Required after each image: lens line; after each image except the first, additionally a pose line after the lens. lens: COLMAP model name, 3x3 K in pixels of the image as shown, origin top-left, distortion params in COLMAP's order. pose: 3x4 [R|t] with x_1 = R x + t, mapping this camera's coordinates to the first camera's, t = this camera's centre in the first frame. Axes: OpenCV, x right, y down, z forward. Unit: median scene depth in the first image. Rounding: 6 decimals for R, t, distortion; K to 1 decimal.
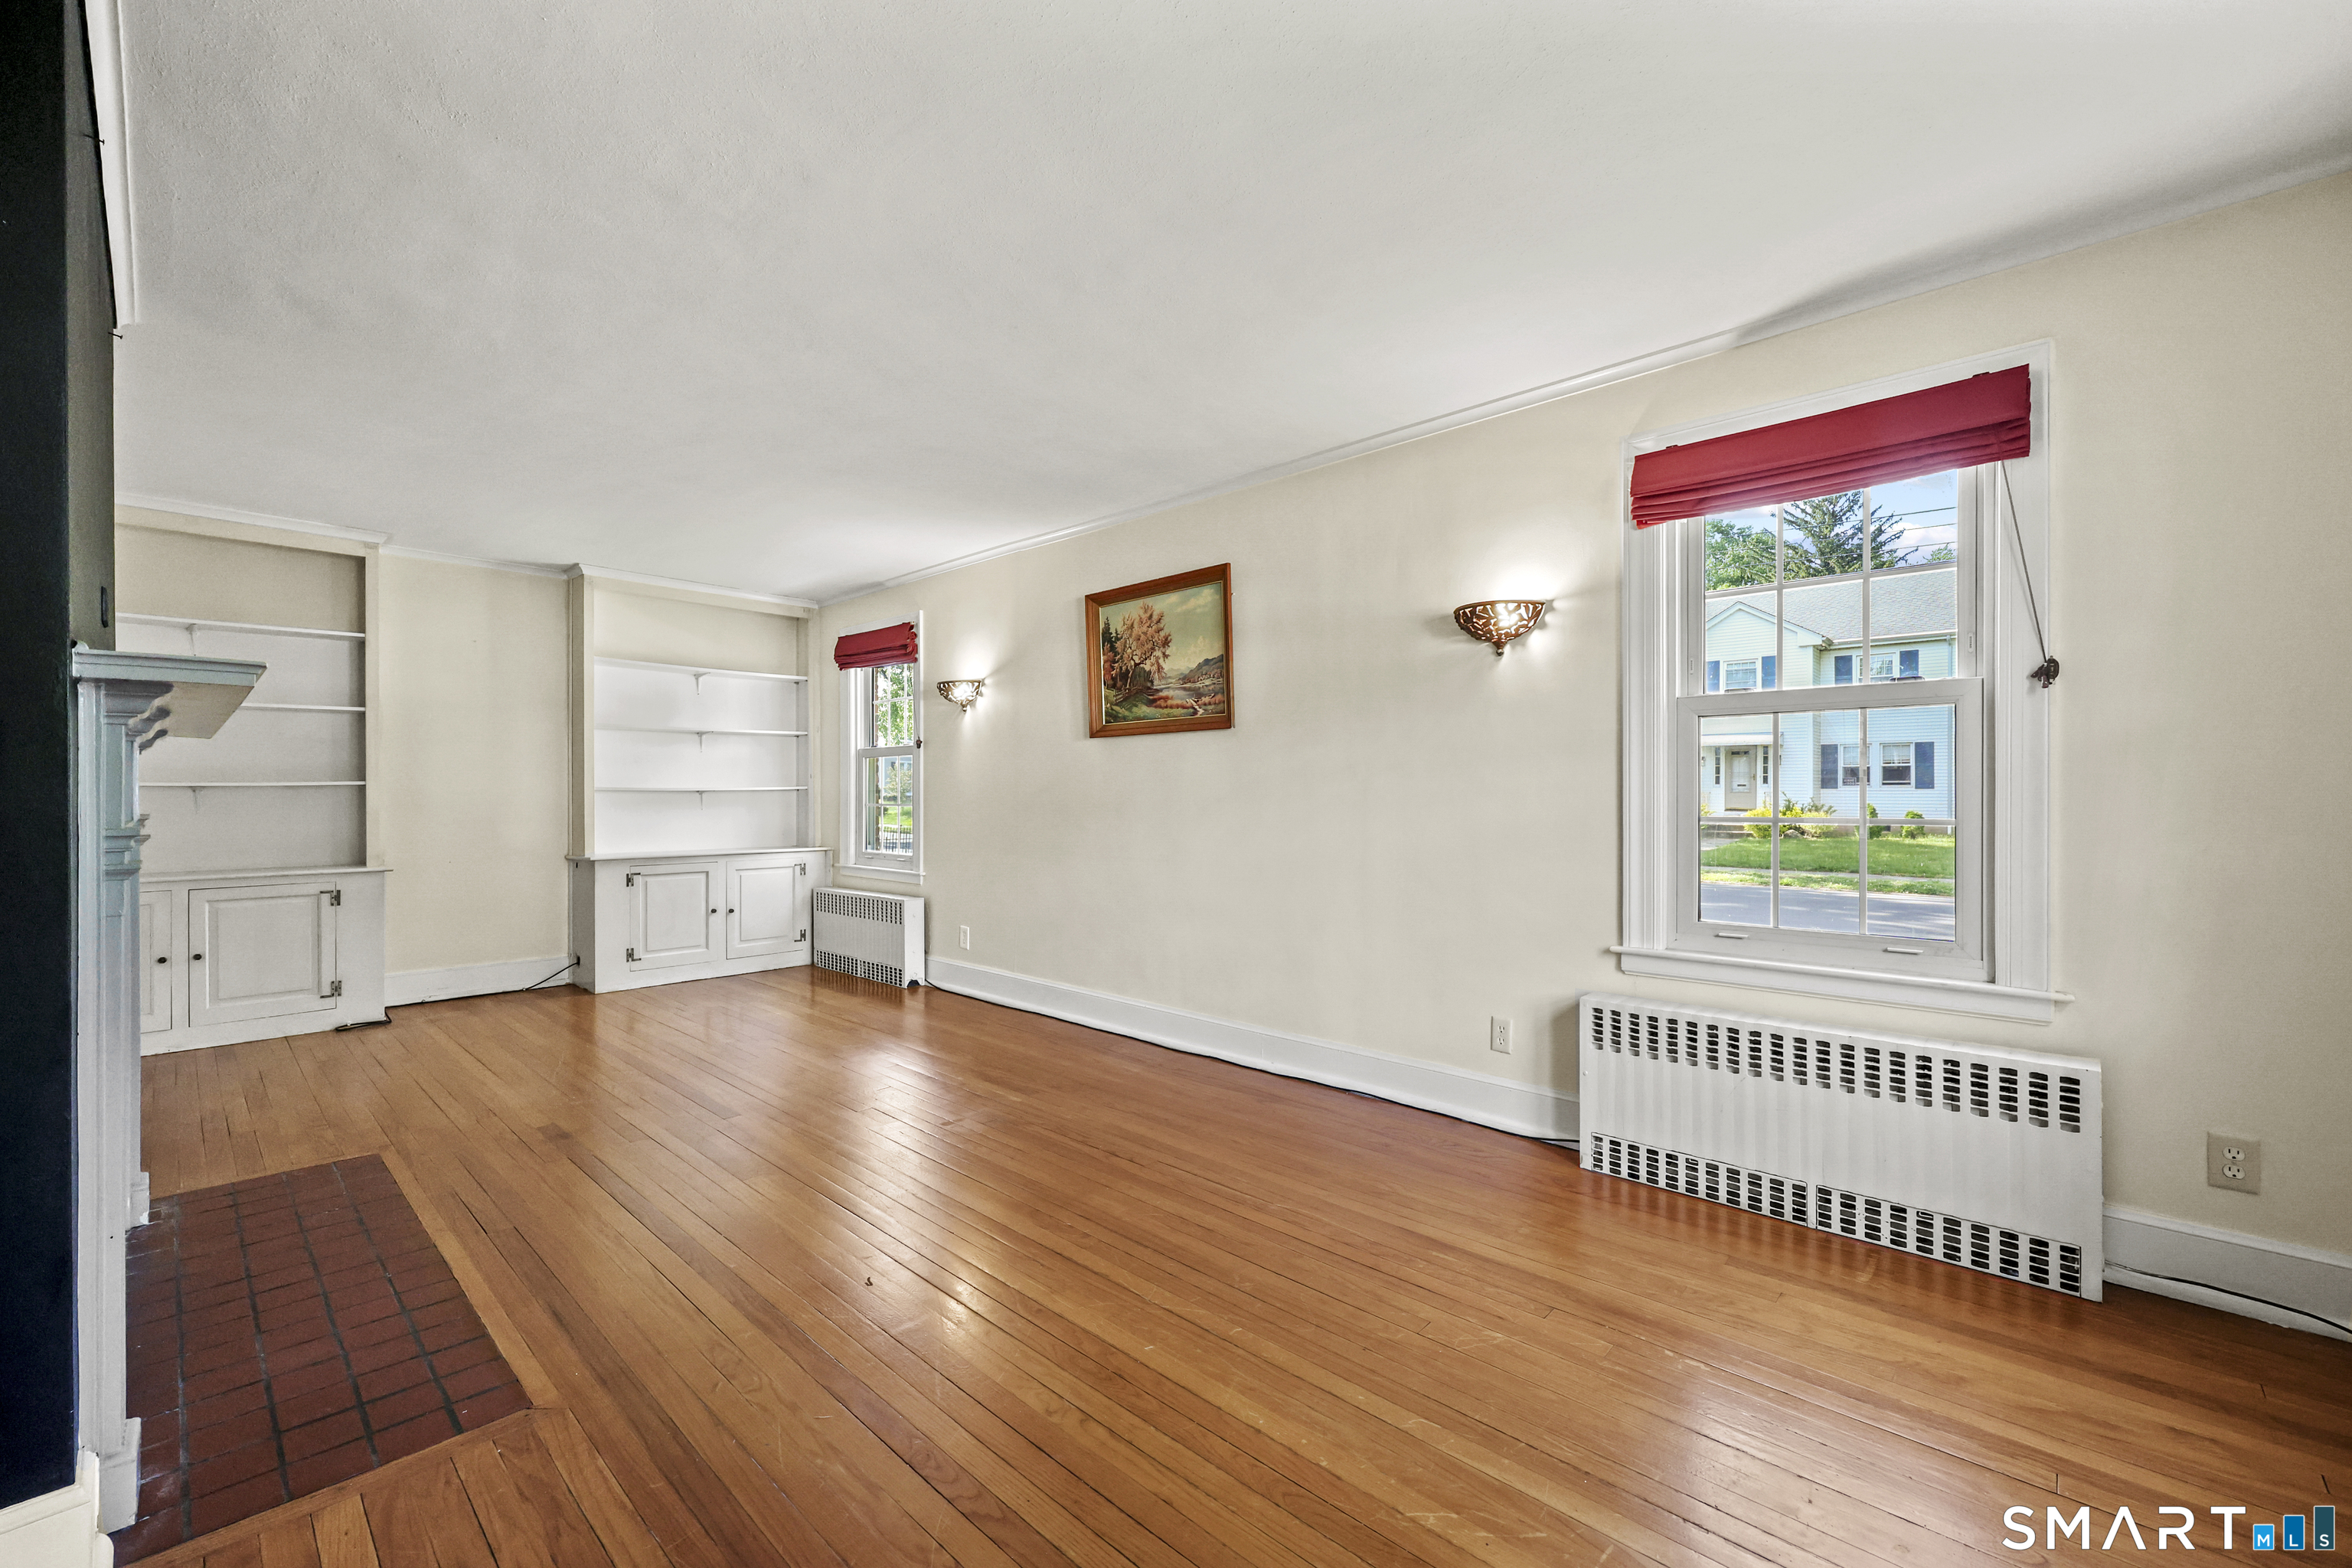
lens RADIAL K [[950.4, 0, 1154.2], [0, 950.4, 794.4], [0, 0, 1]] dist [0.000396, -0.000010]
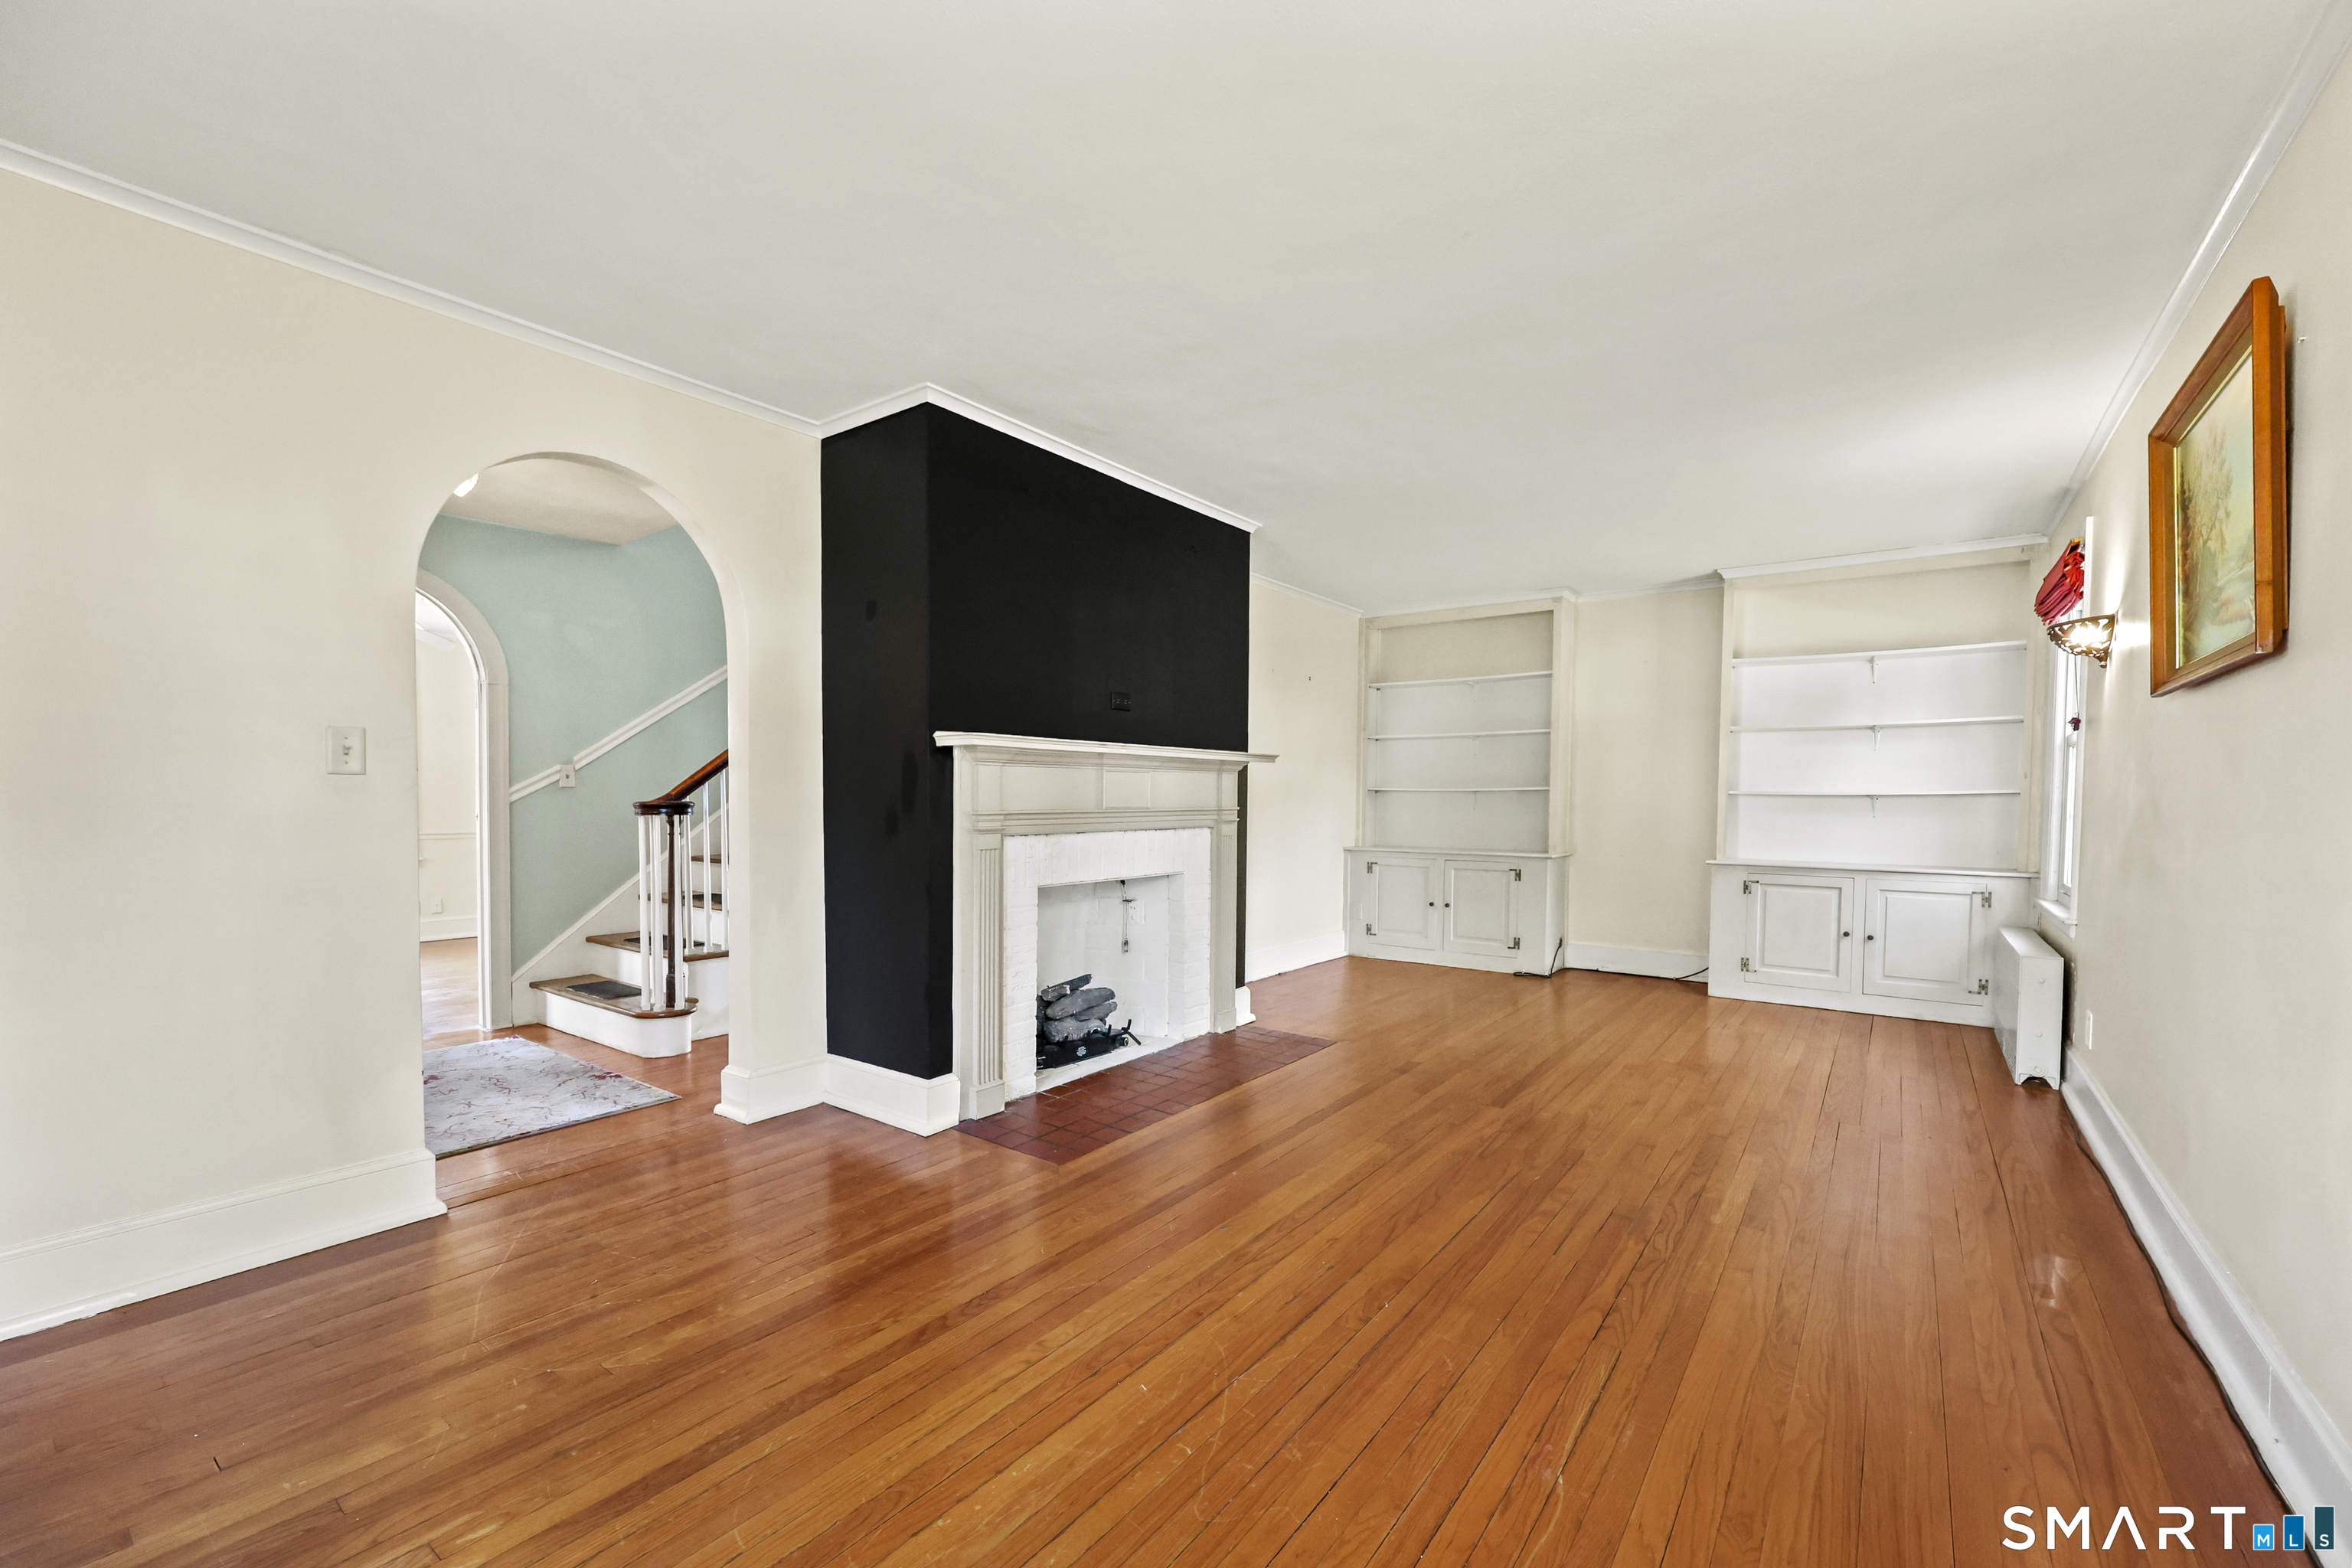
lens RADIAL K [[950.4, 0, 1217.1], [0, 950.4, 827.2], [0, 0, 1]] dist [0.000396, -0.000010]
pose [[0.149349, 0.036087, -0.988126, 0.321201], [-0.007016, 0.999347, 0.035436, -0.001354], [0.988760, 0.001640, 0.149504, 0.327617]]
